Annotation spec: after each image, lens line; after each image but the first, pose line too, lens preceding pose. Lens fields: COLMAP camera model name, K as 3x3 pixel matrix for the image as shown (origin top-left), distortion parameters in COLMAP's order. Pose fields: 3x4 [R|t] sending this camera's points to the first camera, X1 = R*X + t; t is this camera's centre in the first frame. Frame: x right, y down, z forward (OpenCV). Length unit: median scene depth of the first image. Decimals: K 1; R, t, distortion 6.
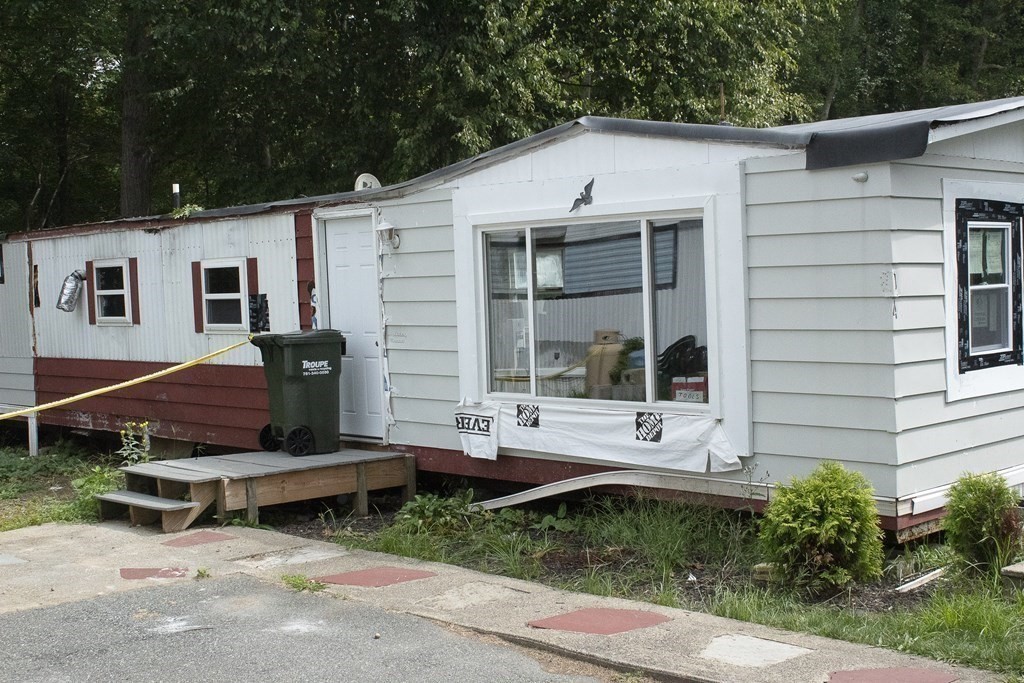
lens RADIAL K [[1333.7, 0, 512.0], [0, 1333.7, 341.5], [0, 0, 1]] dist [-0.061152, 0.037134]
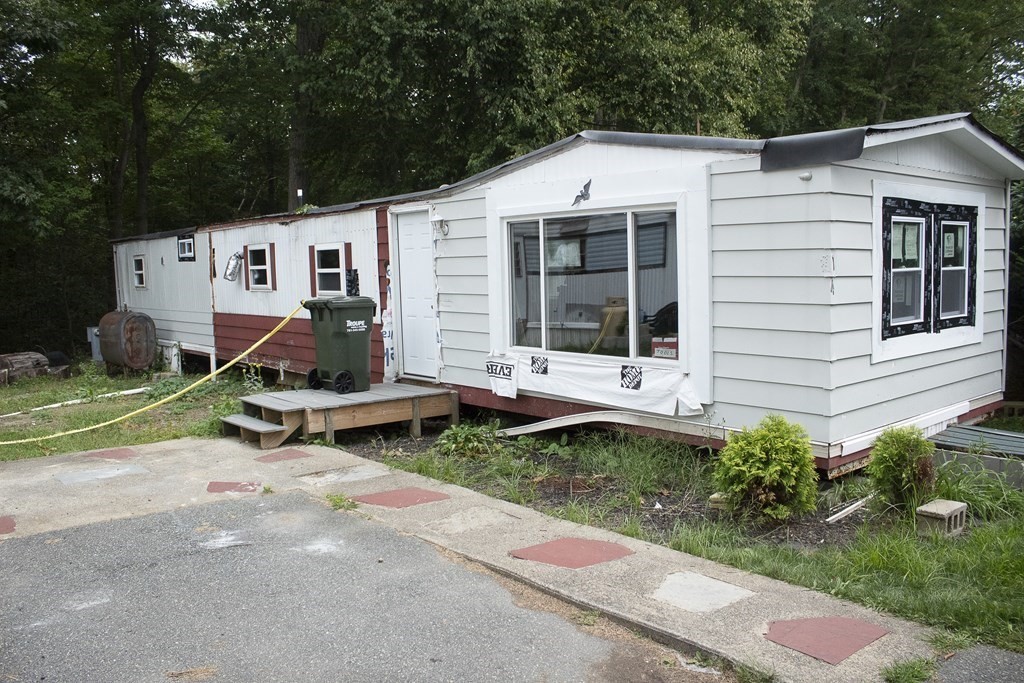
lens RADIAL K [[853.7, 0, 512.0], [0, 853.7, 341.5], [0, 0, 1]] dist [-0.166557, 0.154841]
pose [[0.997655, 0.015378, -0.066697, 0.045034], [-0.012272, 0.998833, 0.046722, -0.005978], [0.067338, -0.045794, 0.996679, 0.200634]]
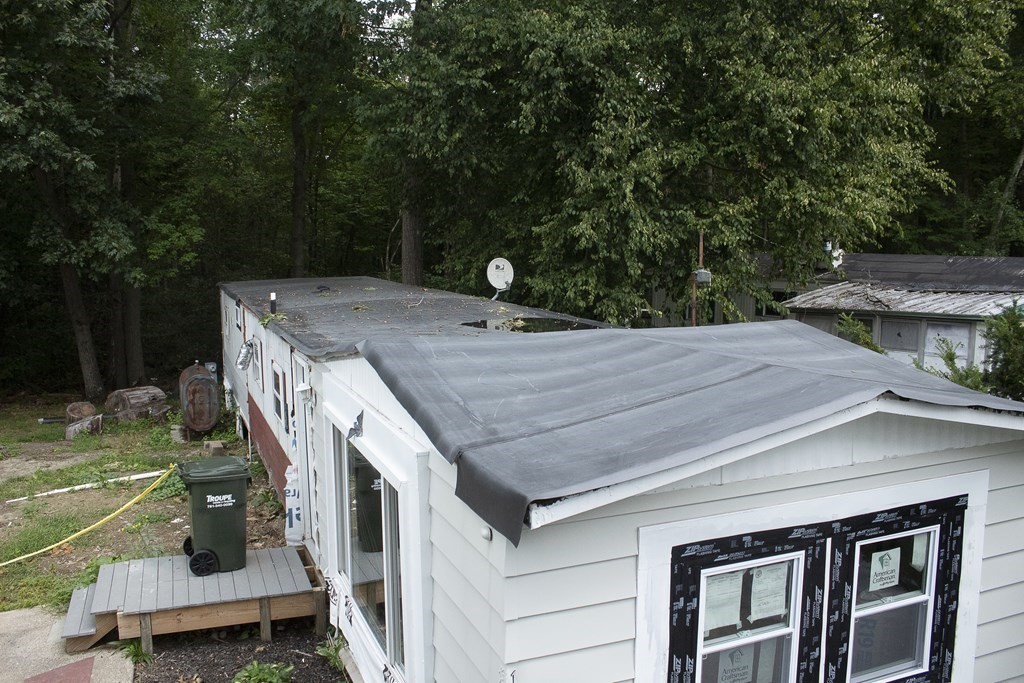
lens RADIAL K [[853.7, 0, 512.0], [0, 853.7, 341.5], [0, 0, 1]] dist [-0.166557, 0.154841]
pose [[0.926001, 0.079128, -0.369136, 0.392326], [-0.048047, 0.994538, 0.092661, -0.242619], [0.374452, -0.068069, 0.924745, 0.526824]]
